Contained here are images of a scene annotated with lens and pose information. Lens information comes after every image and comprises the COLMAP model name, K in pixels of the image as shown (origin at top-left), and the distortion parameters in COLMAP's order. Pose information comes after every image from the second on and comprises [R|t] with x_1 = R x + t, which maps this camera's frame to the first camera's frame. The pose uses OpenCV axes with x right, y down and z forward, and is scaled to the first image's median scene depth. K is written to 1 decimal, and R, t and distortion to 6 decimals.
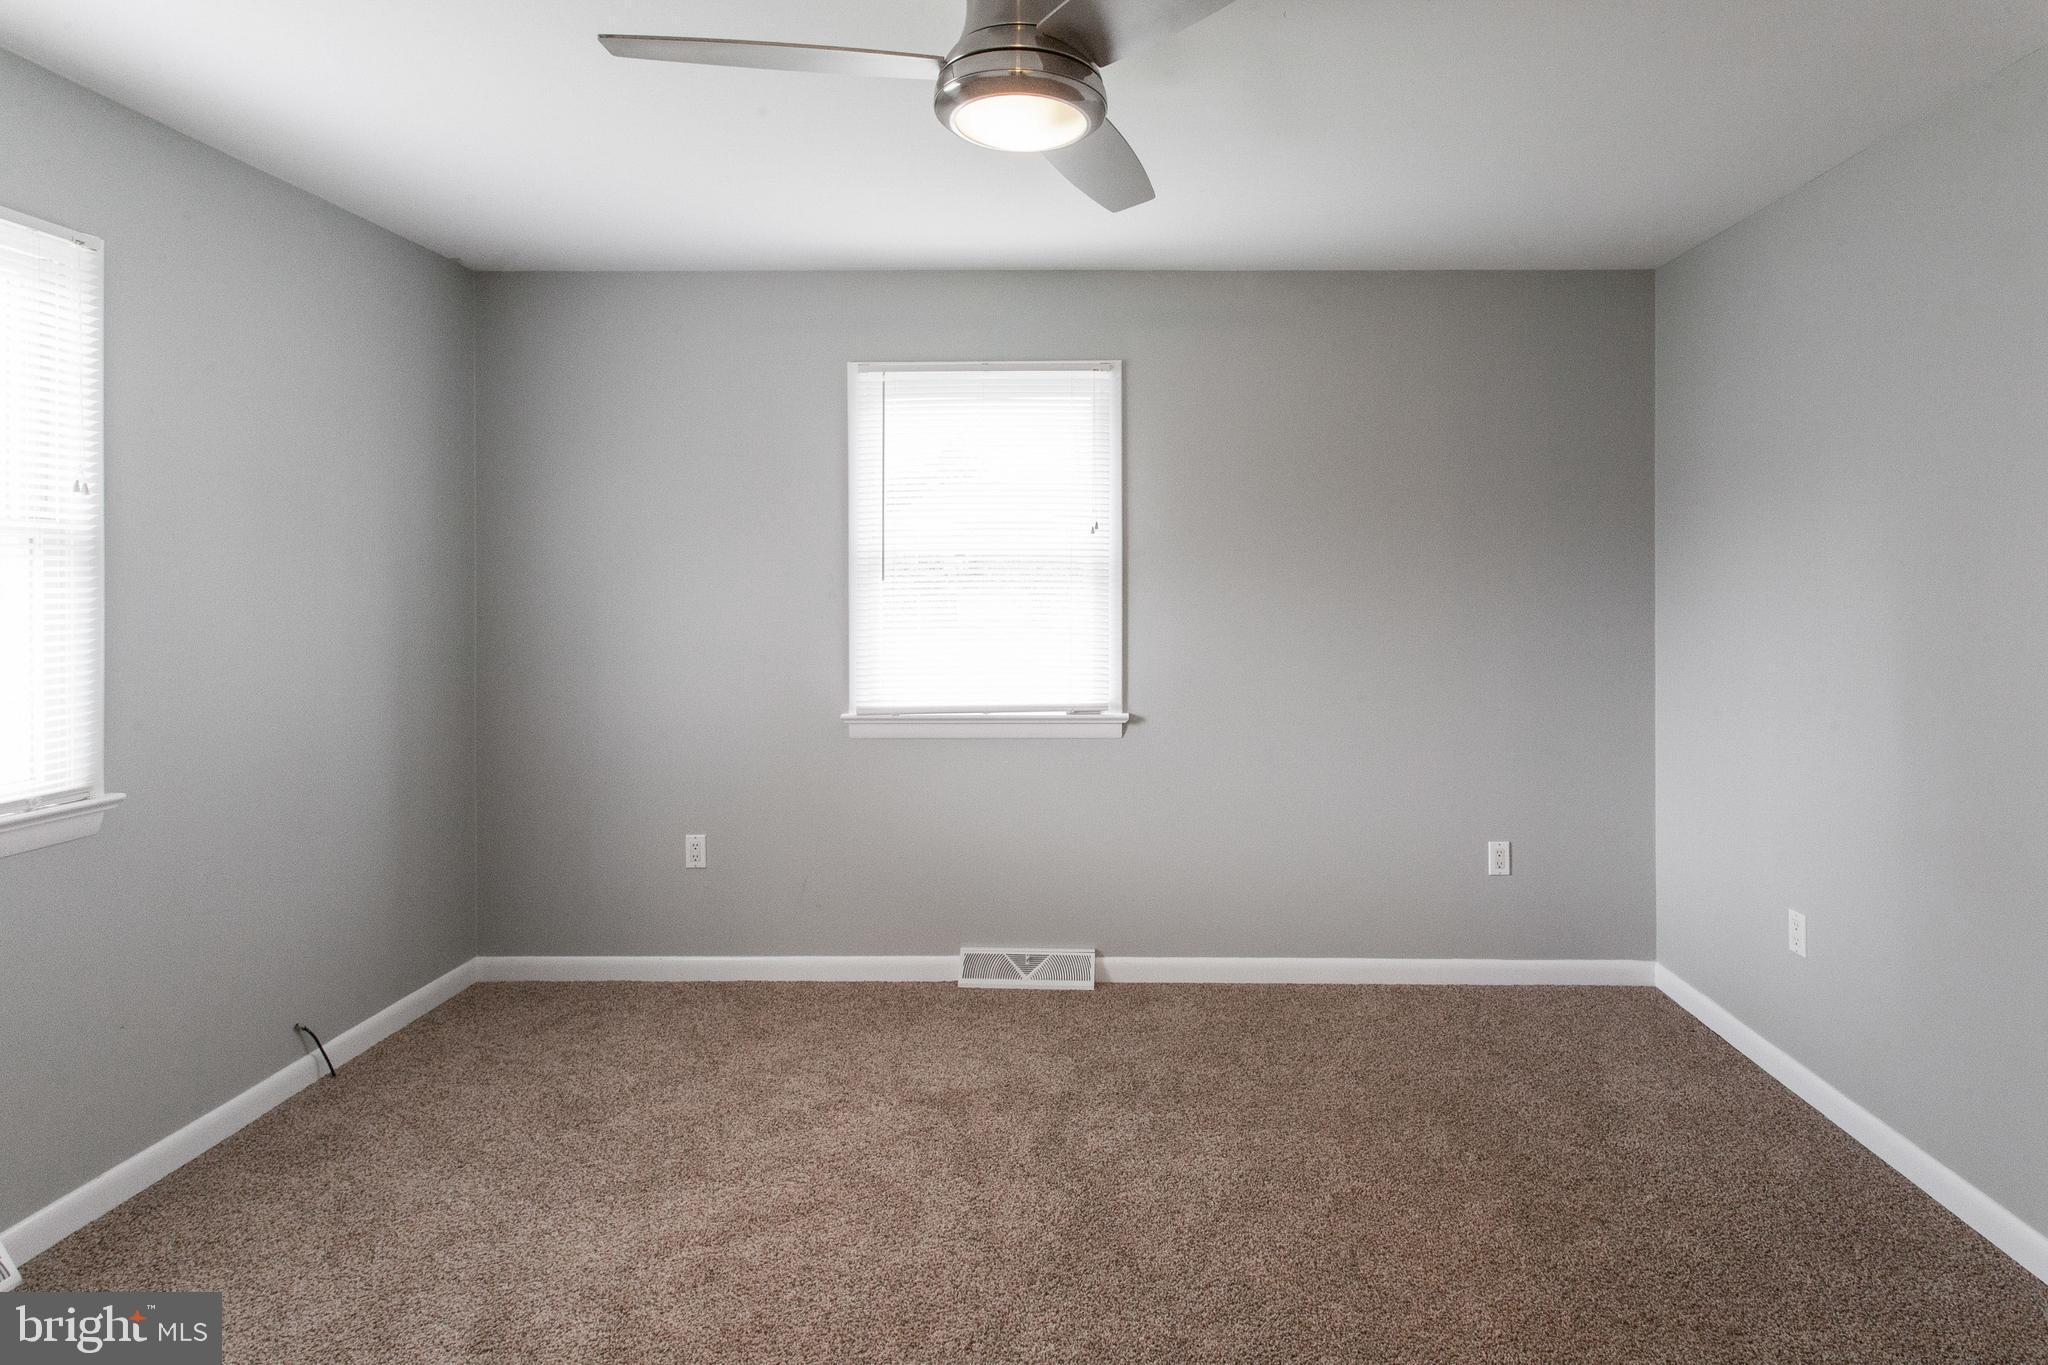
lens RADIAL K [[1040.9, 0, 1127.7], [0, 1040.9, 578.0], [0, 0, 1]] dist [0.005511, 0.000471]
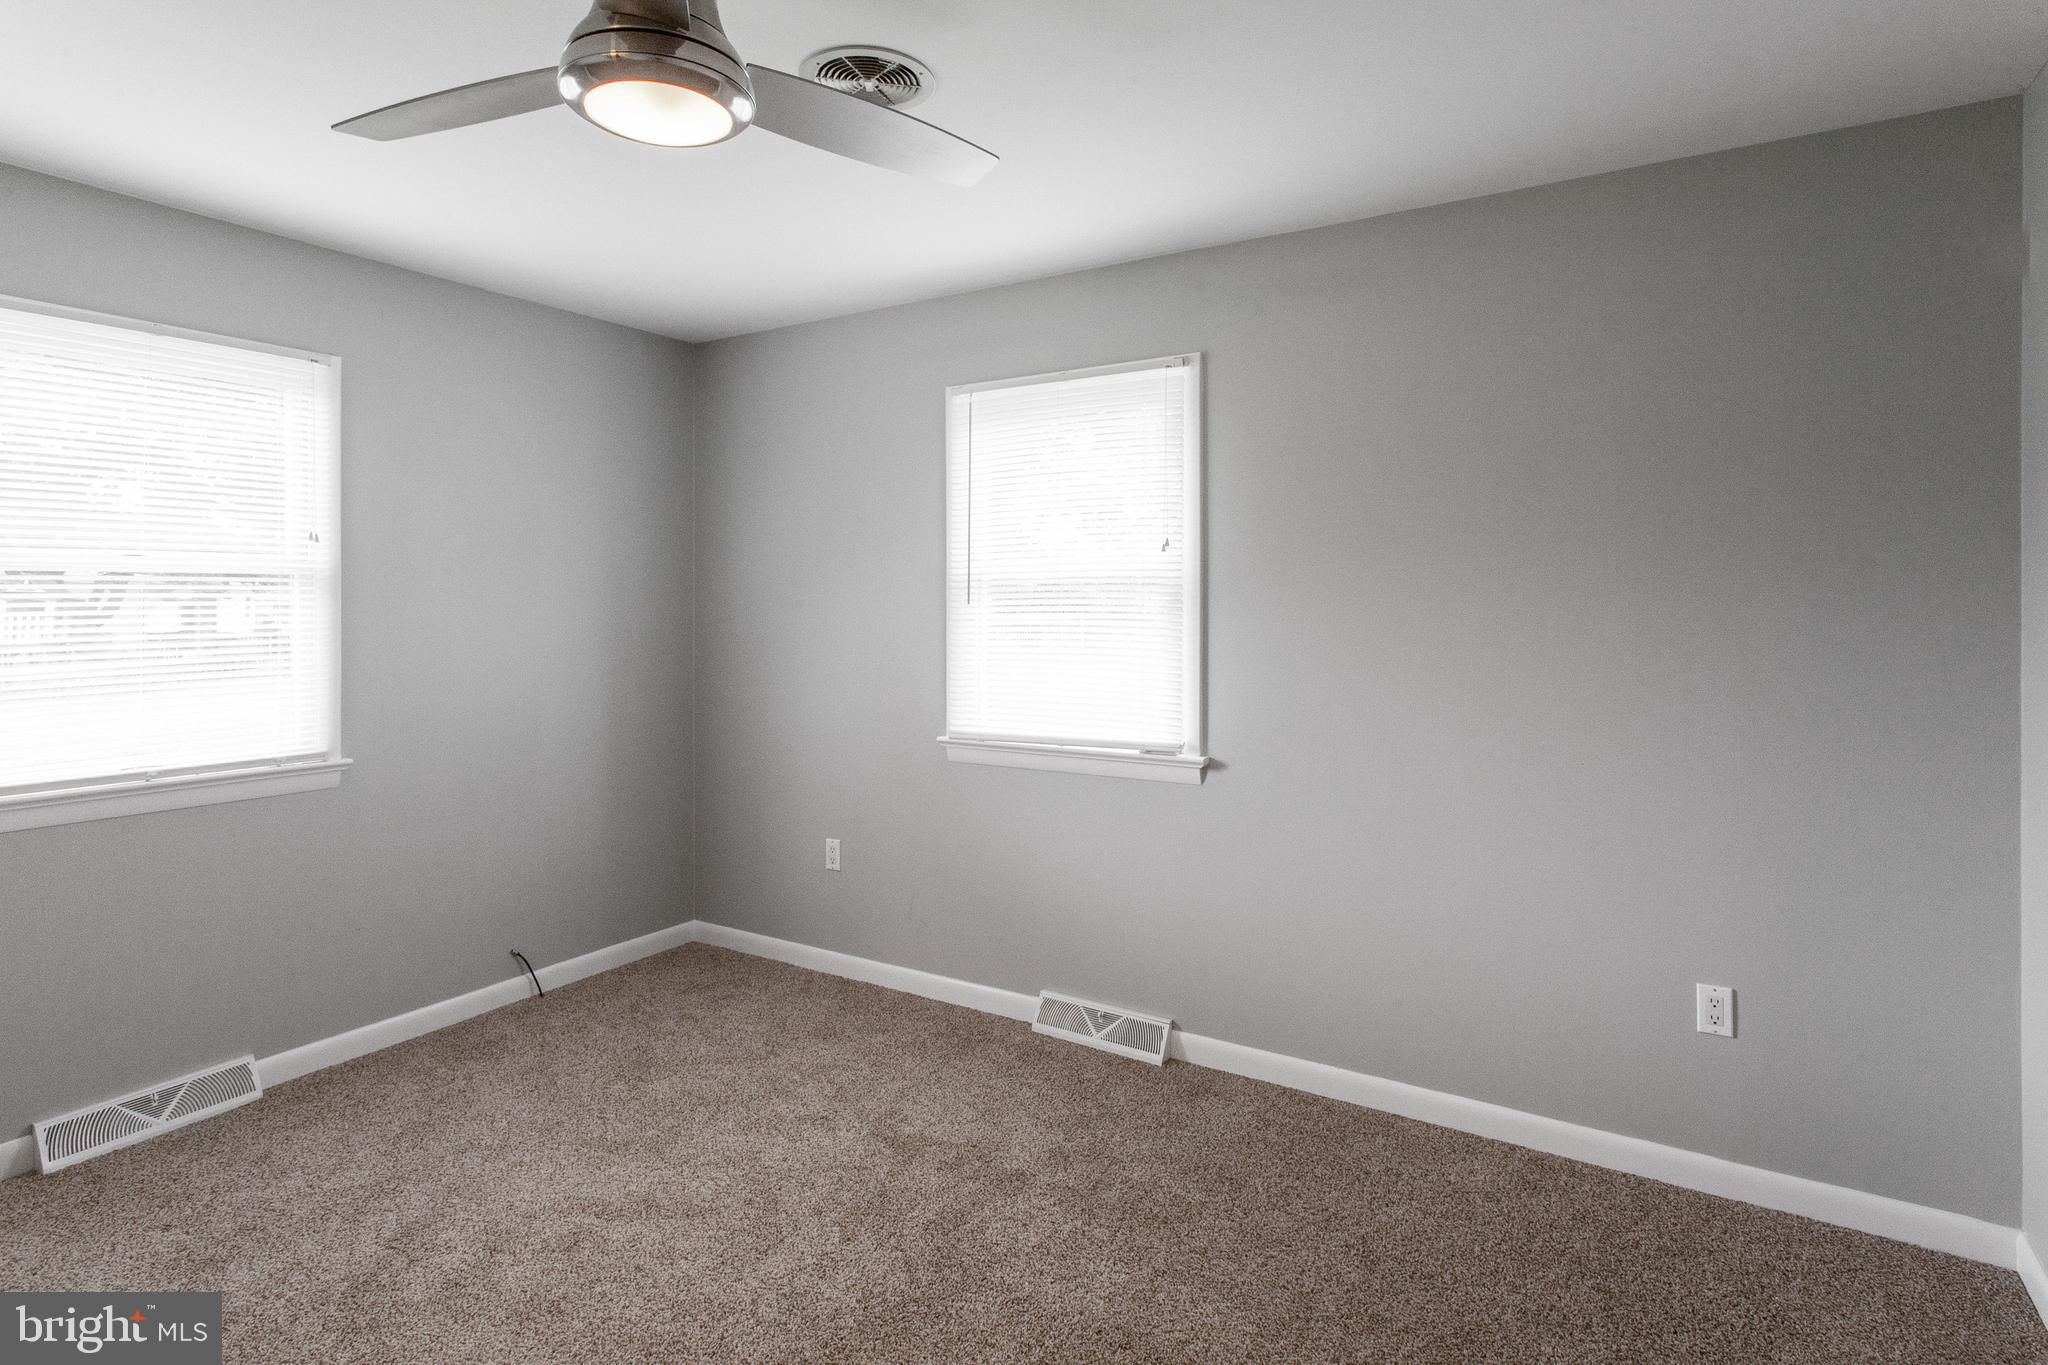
lens RADIAL K [[1040.9, 0, 1059.9], [0, 1040.9, 606.0], [0, 0, 1]] dist [0.005511, 0.000471]
pose [[0.859709, 0.001298, -0.510783, 0.347538], [0.000238, 0.999996, 0.002941, 0.001002], [0.510784, -0.002650, 0.859705, 0.195167]]
